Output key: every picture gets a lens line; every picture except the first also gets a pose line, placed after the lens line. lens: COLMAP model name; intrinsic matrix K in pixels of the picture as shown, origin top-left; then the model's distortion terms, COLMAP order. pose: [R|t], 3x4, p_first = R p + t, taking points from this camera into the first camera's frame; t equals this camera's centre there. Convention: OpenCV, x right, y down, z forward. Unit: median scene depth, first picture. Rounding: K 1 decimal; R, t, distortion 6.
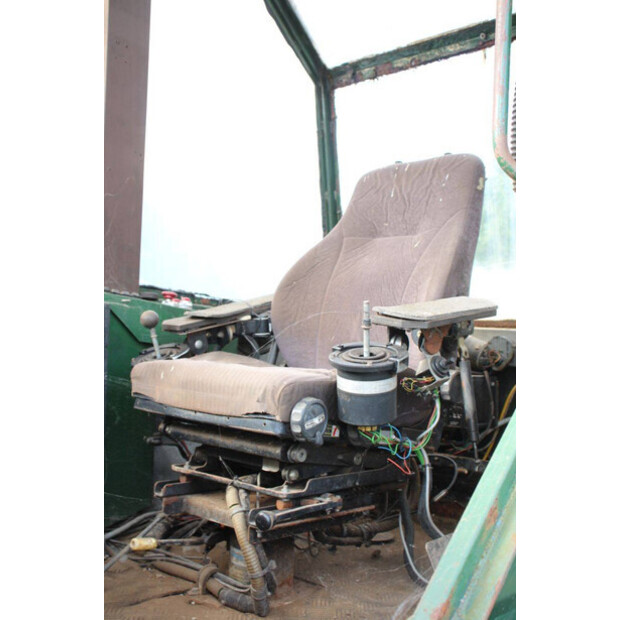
lens RADIAL K [[741.5, 0, 310.0], [0, 741.5, 310.0], [0, 0, 1]] dist [0.000653, 0.002435]
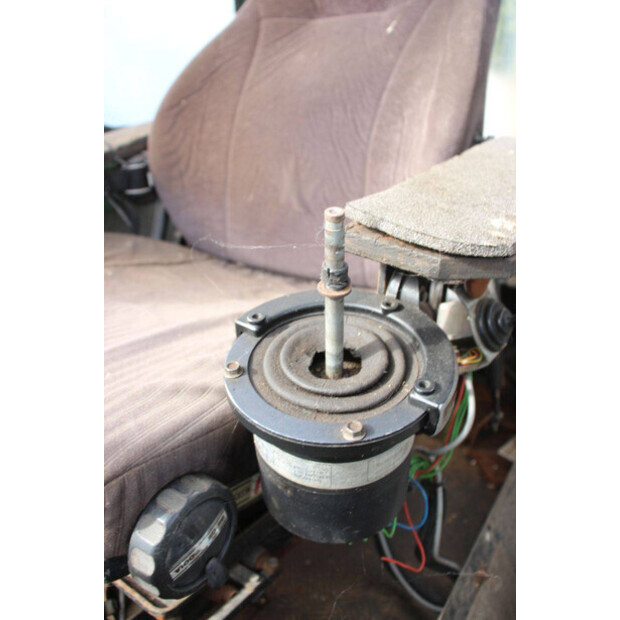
lens RADIAL K [[566.6, 0, 310.0], [0, 566.6, 310.0], [0, 0, 1]] dist [-0.086425, 0.001062]
pose [[0.993437, -0.066228, 0.093259, 0.028644], [0.029232, 0.935250, 0.352780, -0.036121], [-0.110584, -0.347738, 0.931047, 0.518218]]
